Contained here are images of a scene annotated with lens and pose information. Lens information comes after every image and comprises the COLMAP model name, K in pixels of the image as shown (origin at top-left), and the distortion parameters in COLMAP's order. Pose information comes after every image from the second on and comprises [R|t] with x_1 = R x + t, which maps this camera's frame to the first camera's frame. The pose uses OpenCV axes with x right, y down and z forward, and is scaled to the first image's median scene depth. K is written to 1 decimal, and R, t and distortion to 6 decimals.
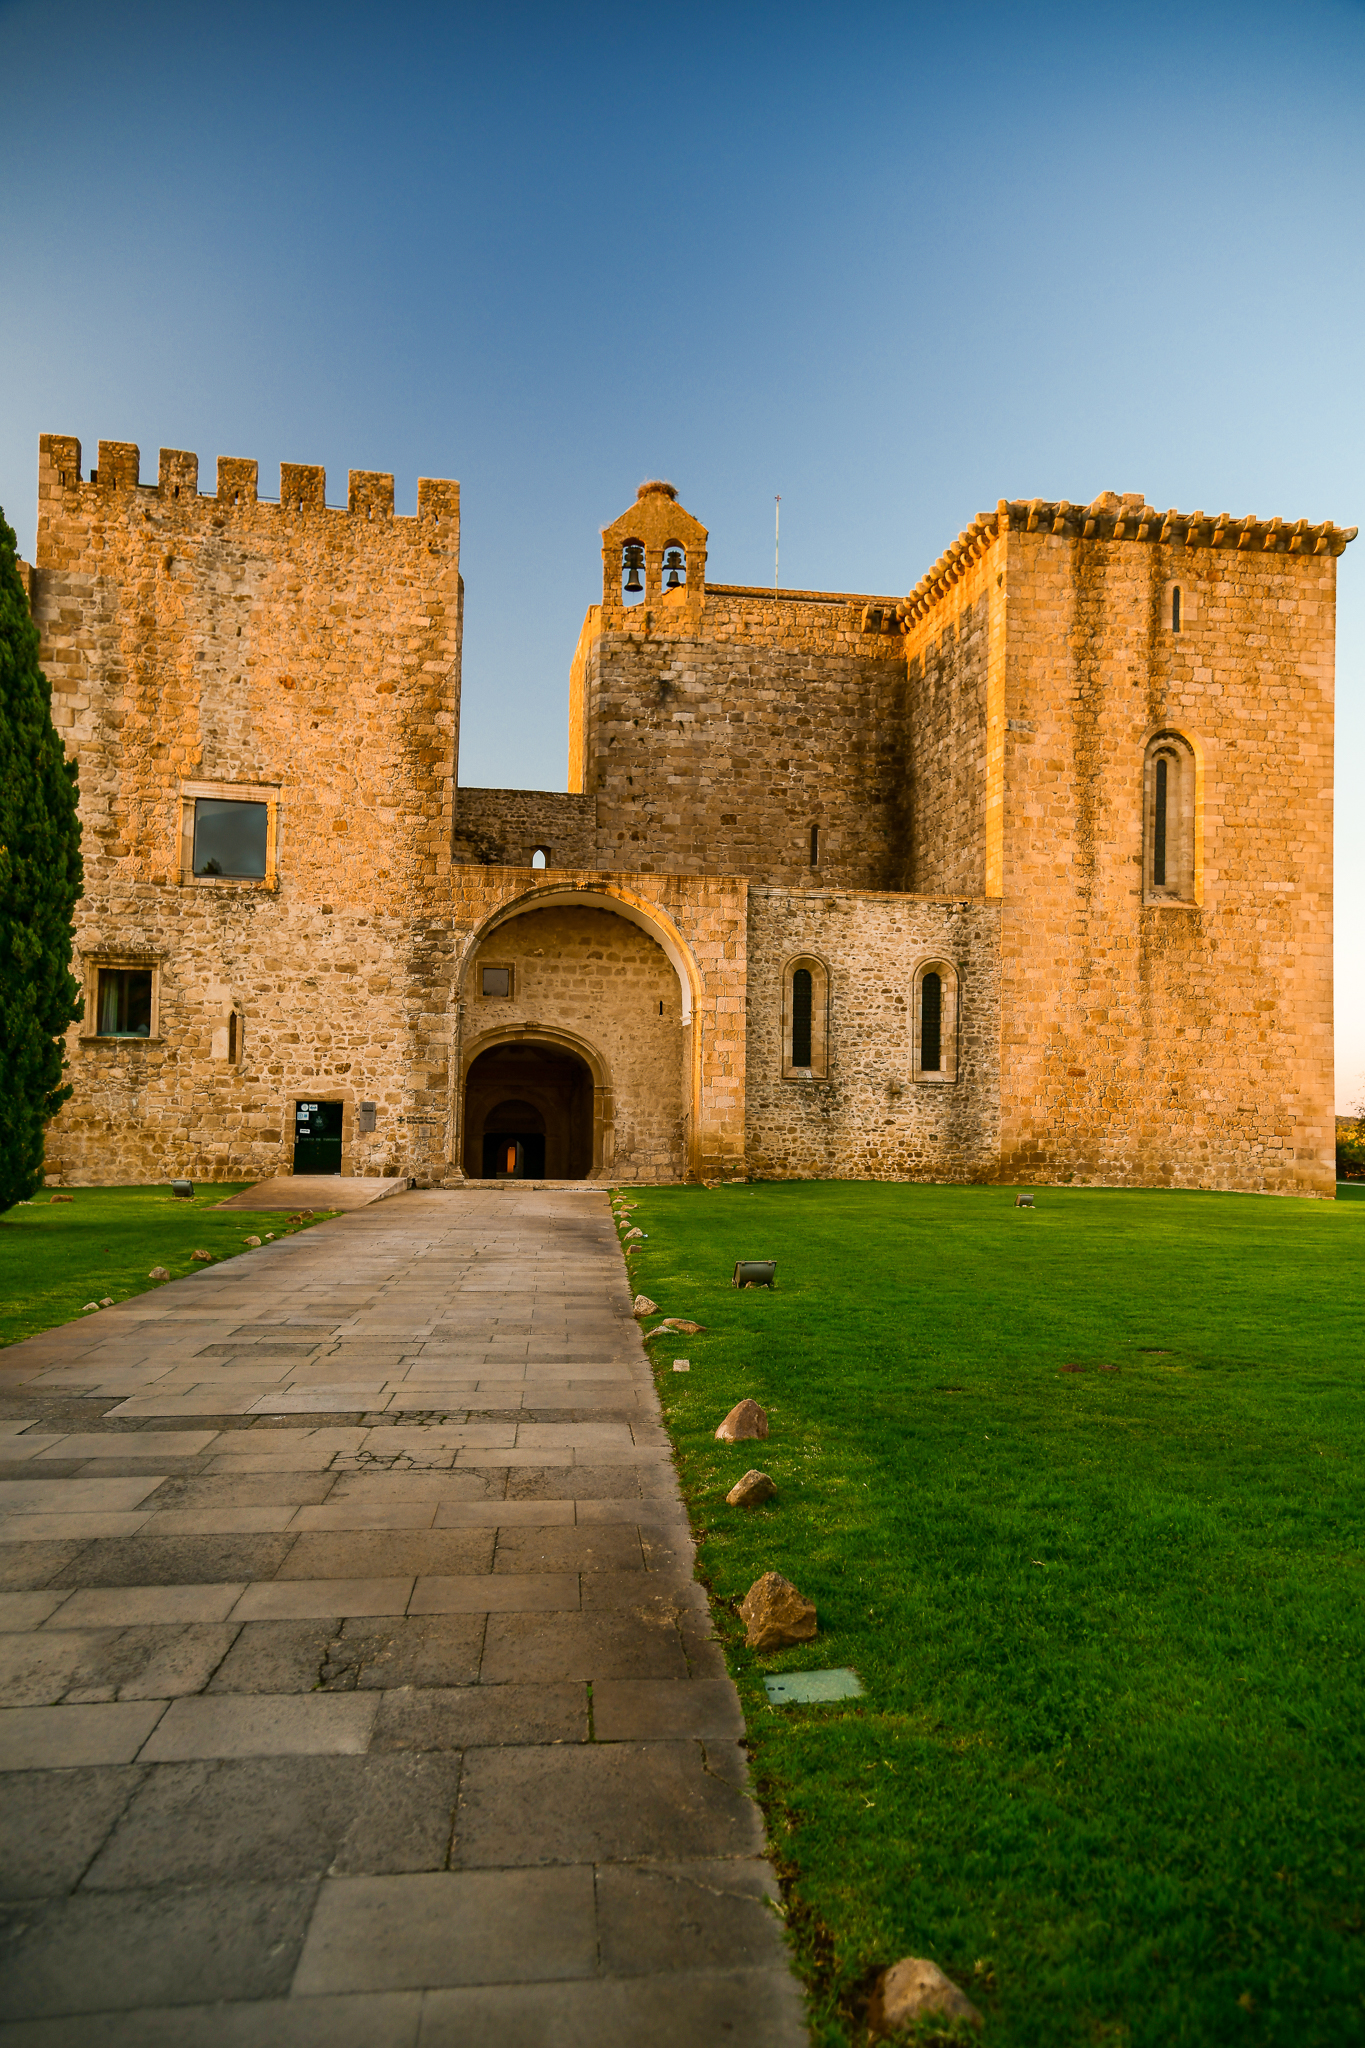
lens RADIAL K [[1387.4, 0, 682.5], [0, 1387.4, 1008.7], [0, 0, 1]] dist [0.056675, 0.073382]
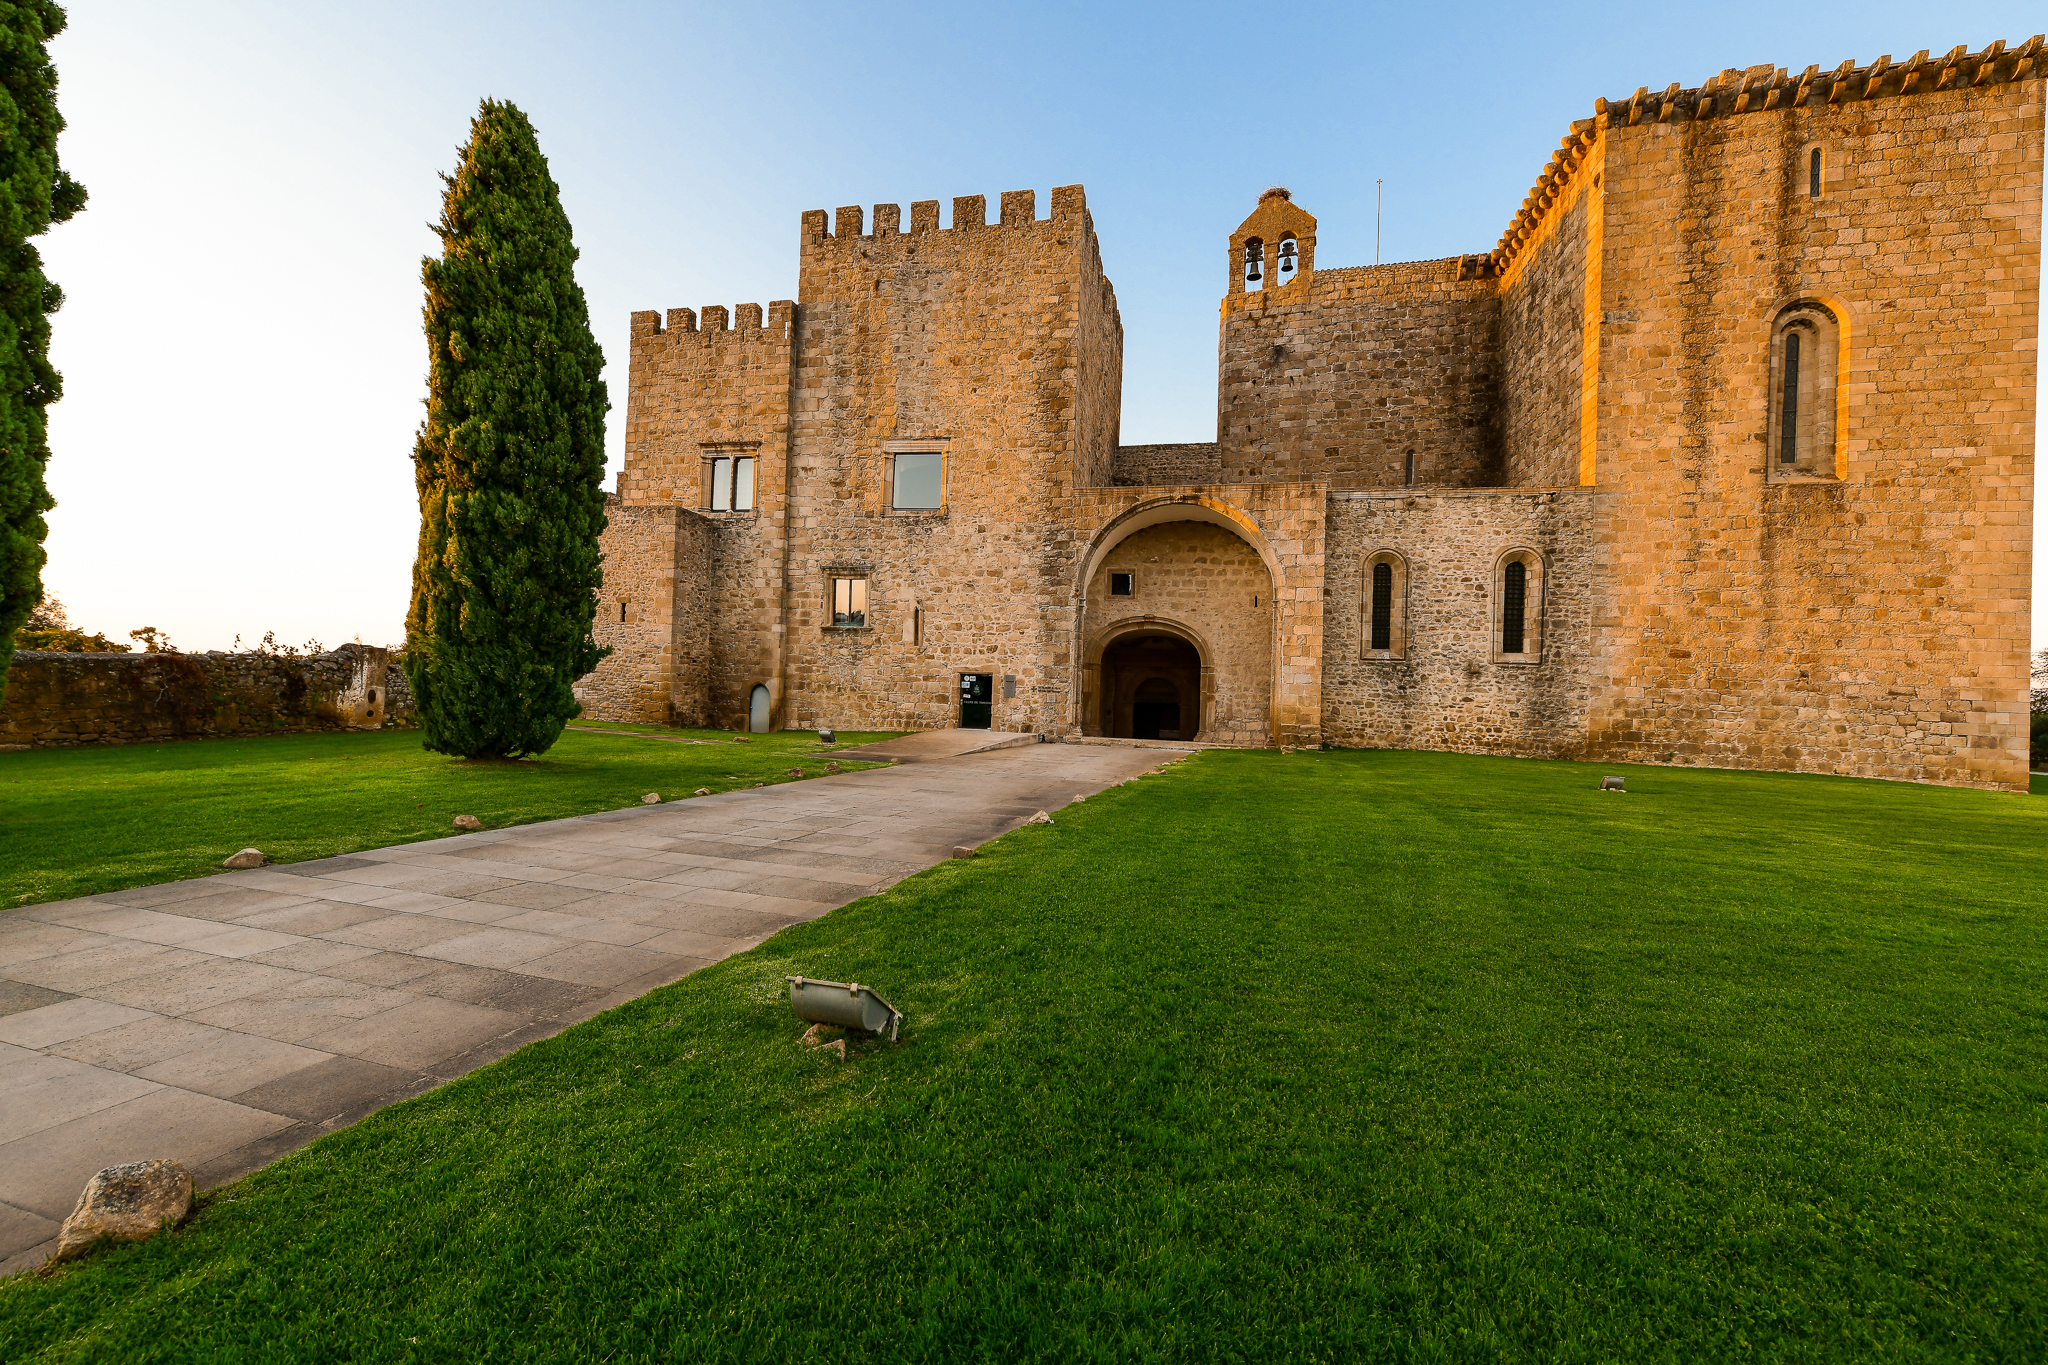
lens RADIAL K [[818.9, 0, 1024.1], [0, 818.9, 665.3], [0, 0, 1]] dist [0.012067, -0.000330]
pose [[0.923916, 0.003957, -0.382575, 0.072671], [0.010428, 0.999315, 0.035520, 0.027867], [0.382453, -0.036807, 0.923241, 0.267040]]
